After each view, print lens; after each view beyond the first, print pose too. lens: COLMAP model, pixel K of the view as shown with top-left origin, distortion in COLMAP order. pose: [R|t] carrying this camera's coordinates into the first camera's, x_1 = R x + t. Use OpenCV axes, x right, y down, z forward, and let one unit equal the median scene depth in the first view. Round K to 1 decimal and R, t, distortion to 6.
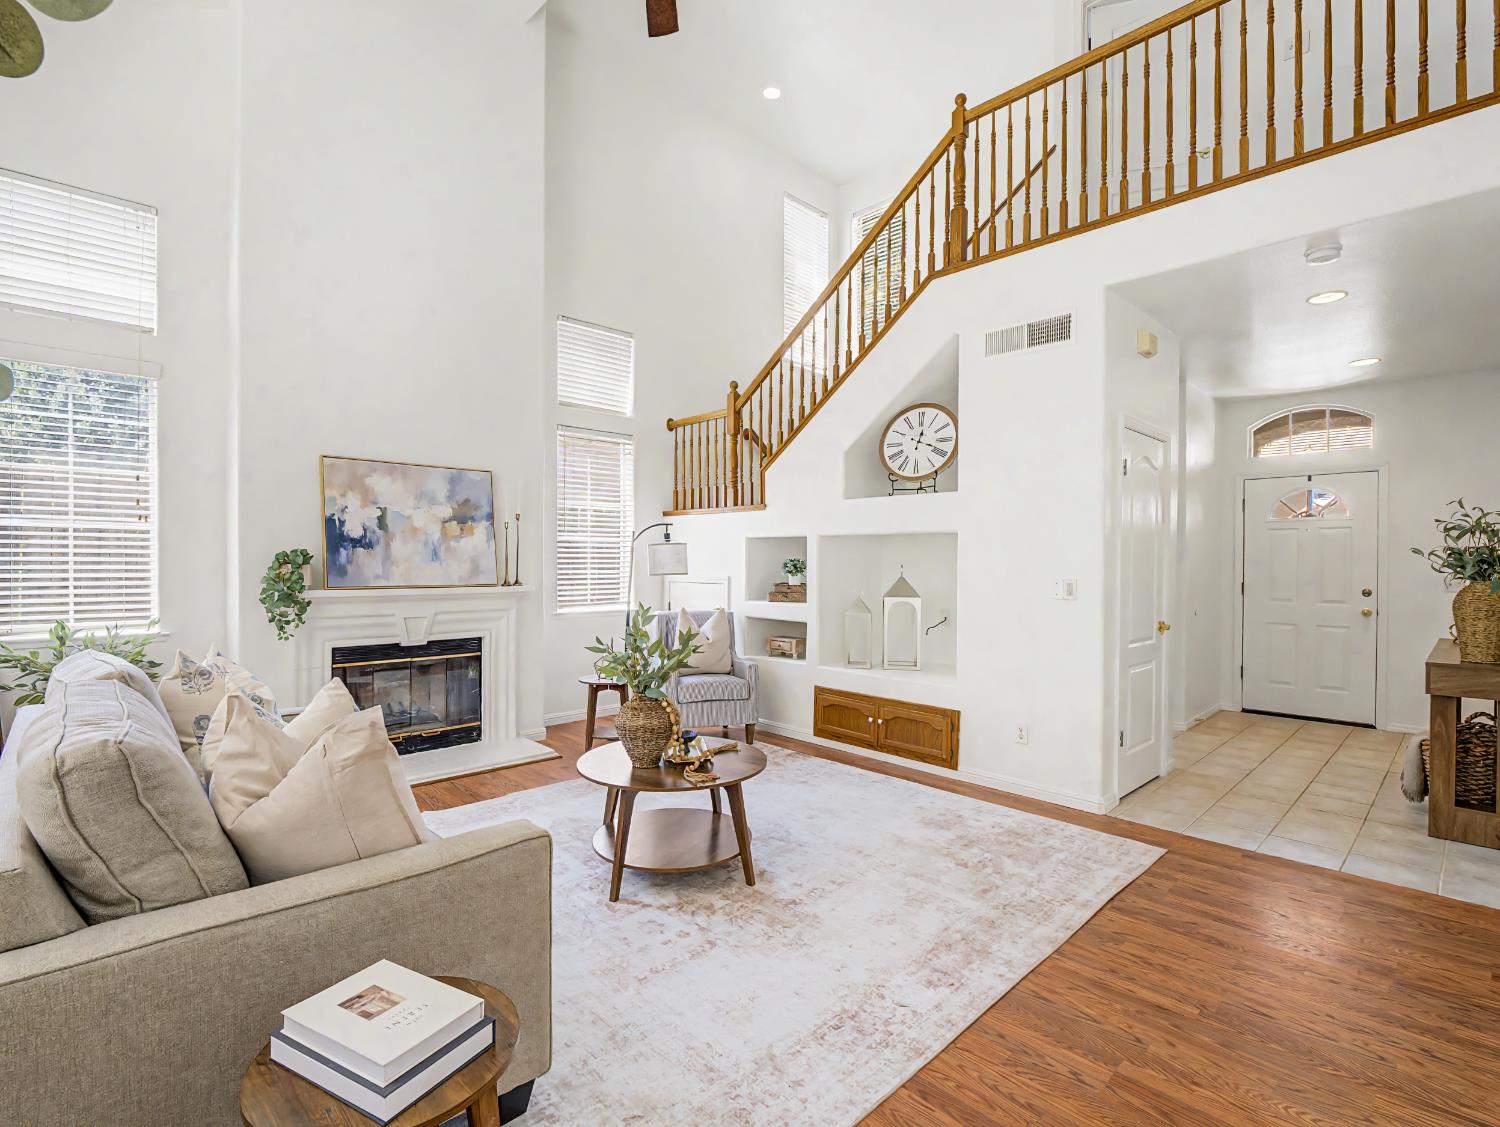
lens RADIAL K [[718.9, 0, 742.8], [0, 718.9, 569.8], [0, 0, 1]] dist [-0.003462, -0.000341]
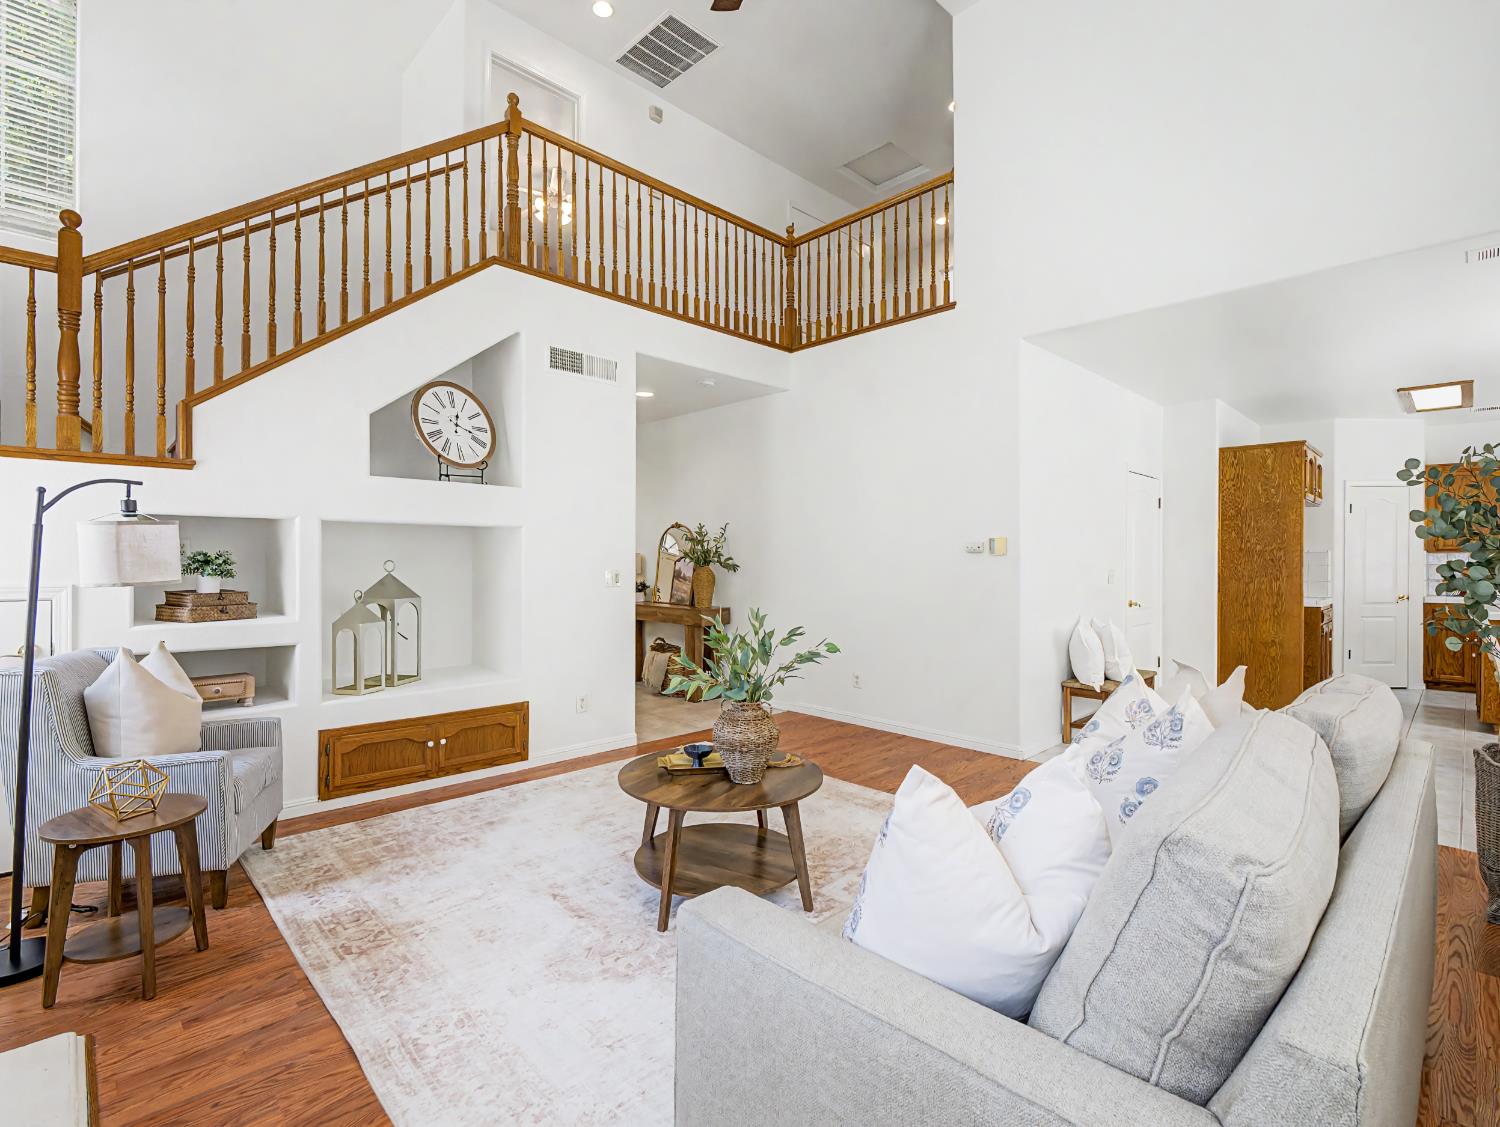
lens RADIAL K [[708.9, 0, 752.9], [0, 708.9, 564.5], [0, 0, 1]] dist [-0.002058, -0.000386]
pose [[-0.017412, -0.012817, 0.999766, -0.672743], [0.003825, 0.999910, 0.012886, -0.011226], [-0.999841, 0.004049, -0.017361, 0.650219]]
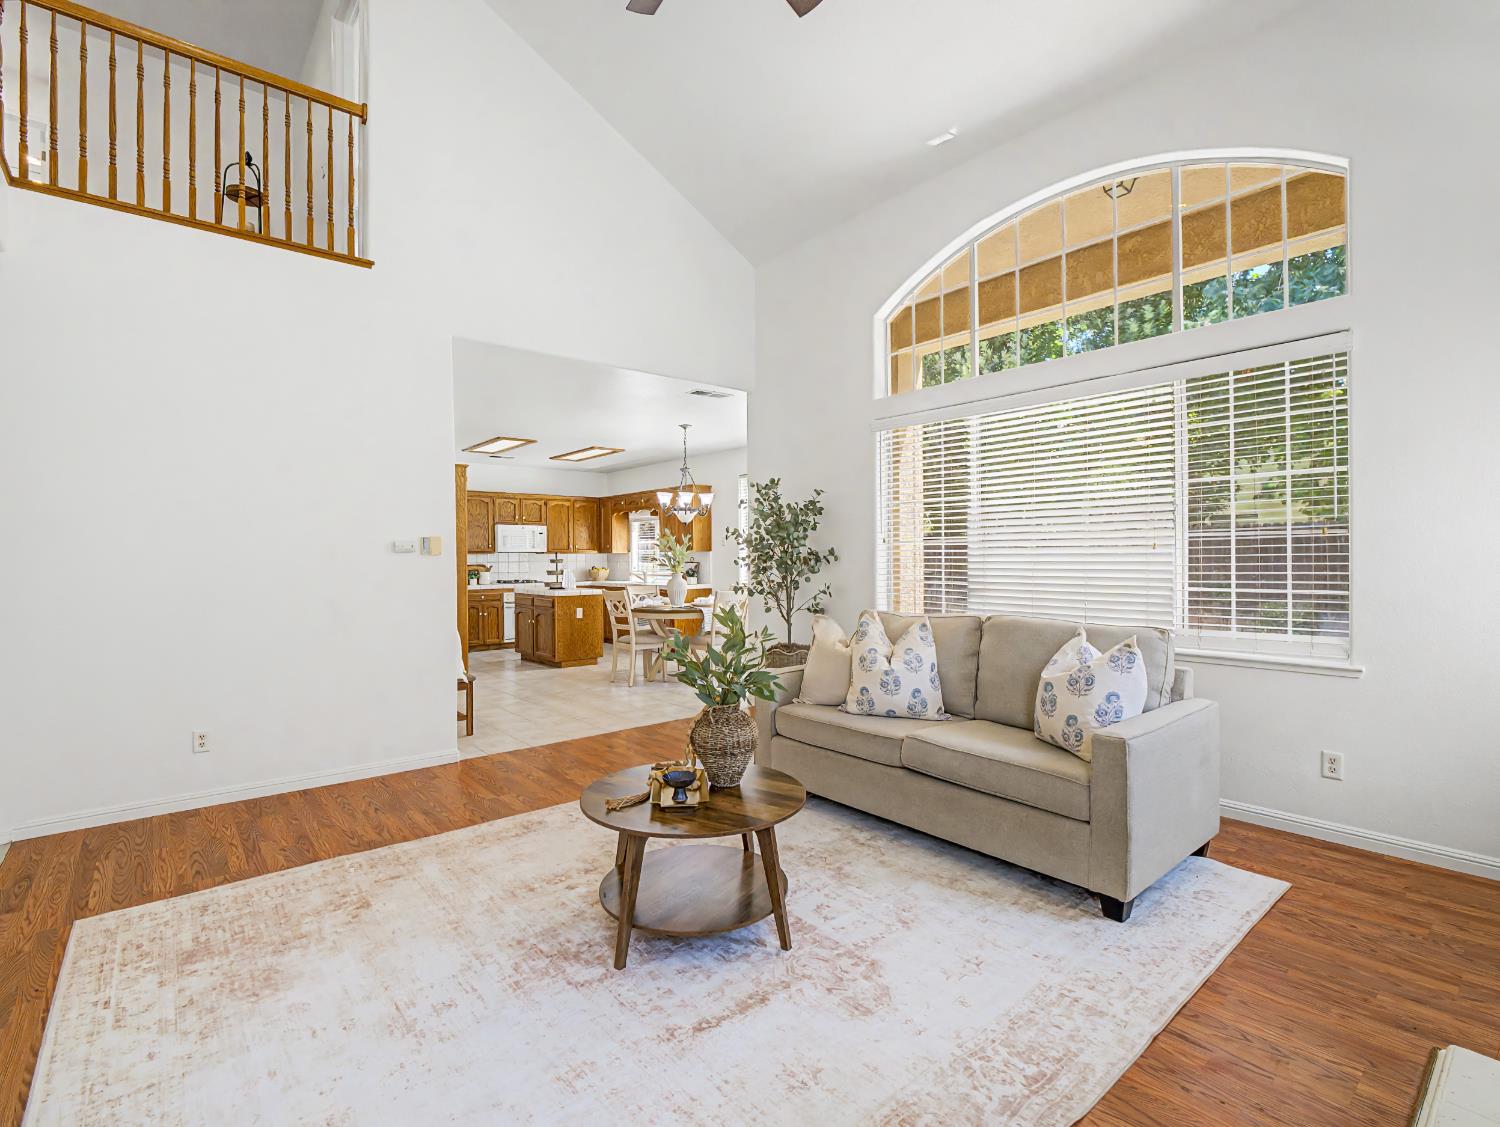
lens RADIAL K [[704.3, 0, 750.3], [0, 704.3, 559.9], [0, 0, 1]] dist [-0.003715, -0.007748]
pose [[-0.998318, 0.003785, 0.057849, -0.141076], [0.004334, 0.999947, 0.009375, -0.009456], [-0.057810, 0.009610, -0.998281, 1.211341]]
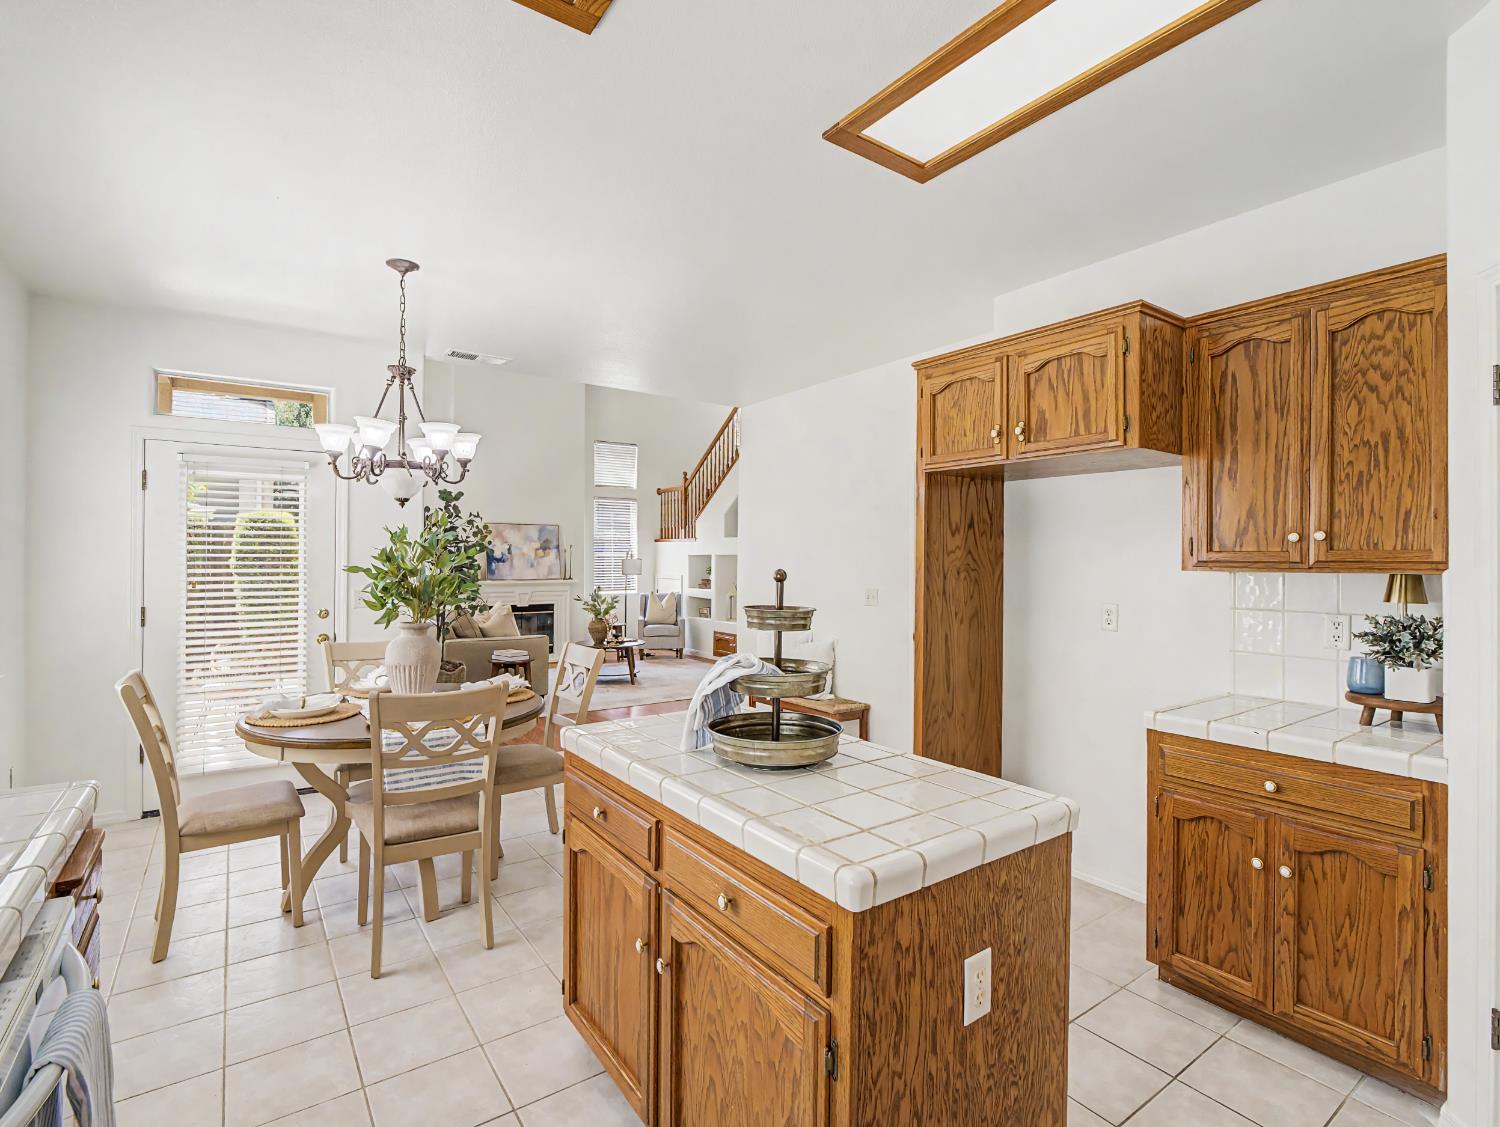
lens RADIAL K [[739.4, 0, 749.2], [0, 739.4, 561.9], [0, 0, 1]] dist [-0.002629, -0.009546]
pose [[0.988306, 0.000810, -0.152479, 0.568809], [-0.001635, 0.999985, -0.005285, -0.019903], [0.152472, 0.005473, 0.988293, -1.125376]]
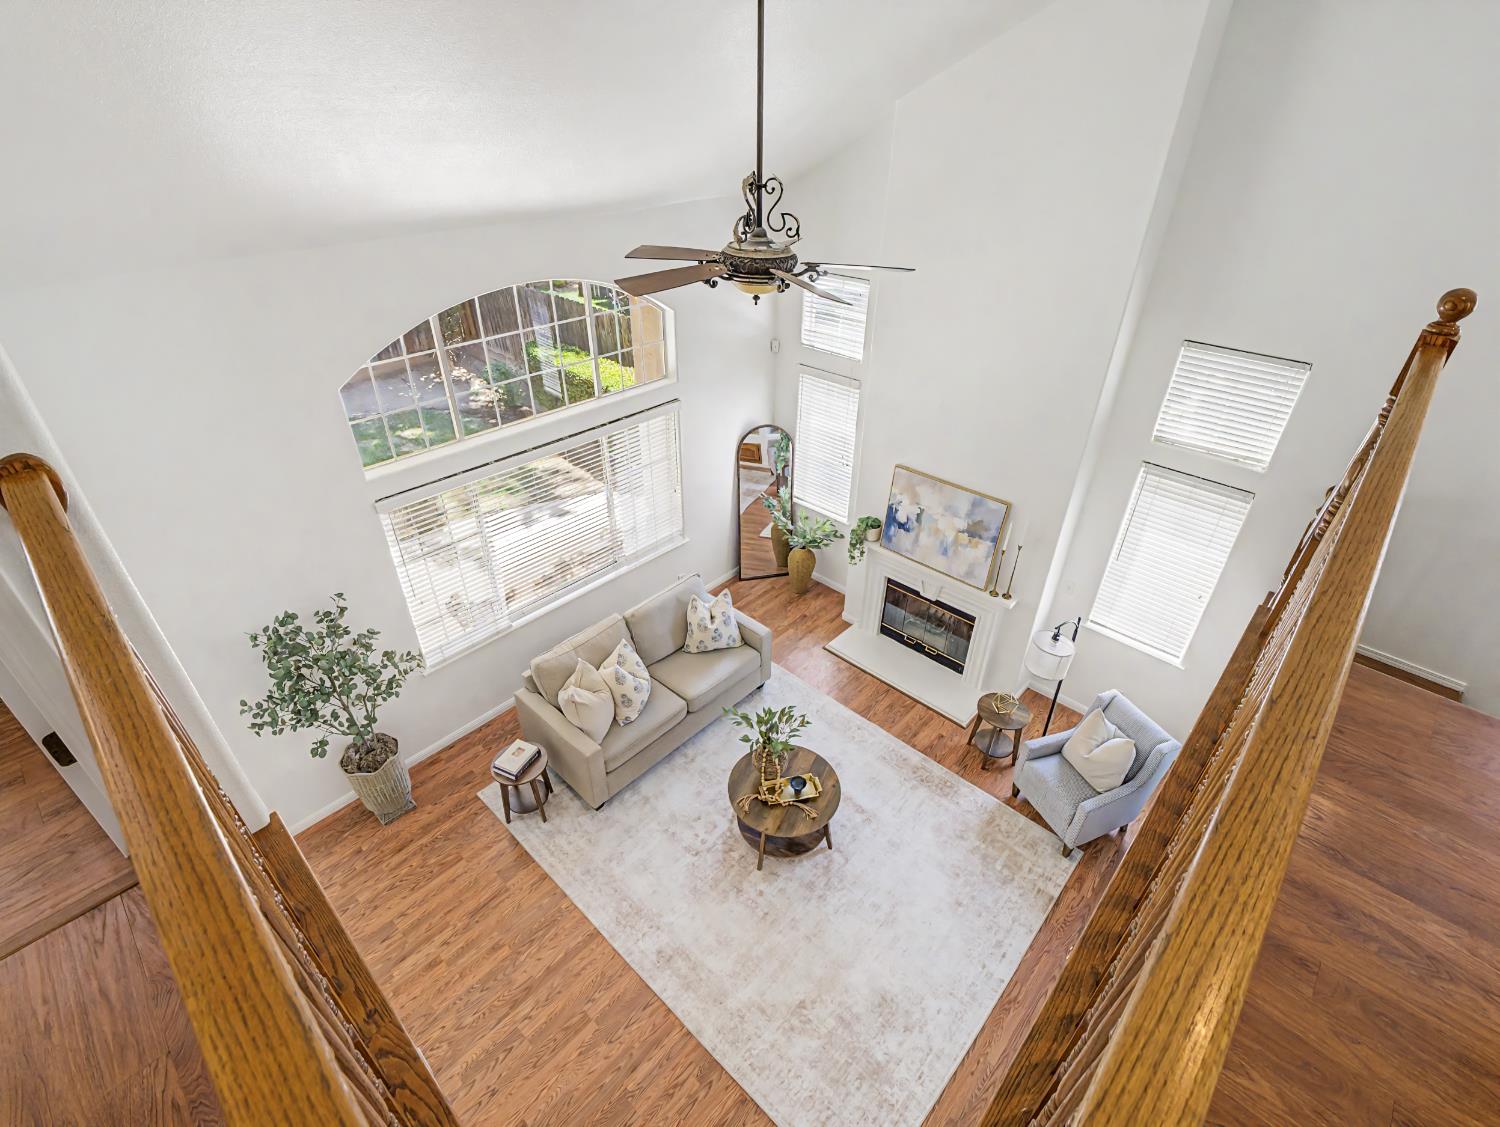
lens RADIAL K [[698.0, 0, 749.3], [0, 698.0, 563.3], [0, 0, 1]] dist [-0.000290, -0.000370]
pose [[0.058925, 0.547760, -0.834558, 0.643571], [-0.016096, 0.836423, 0.547848, -0.704719], [0.998133, -0.018849, 0.058103, 0.556199]]
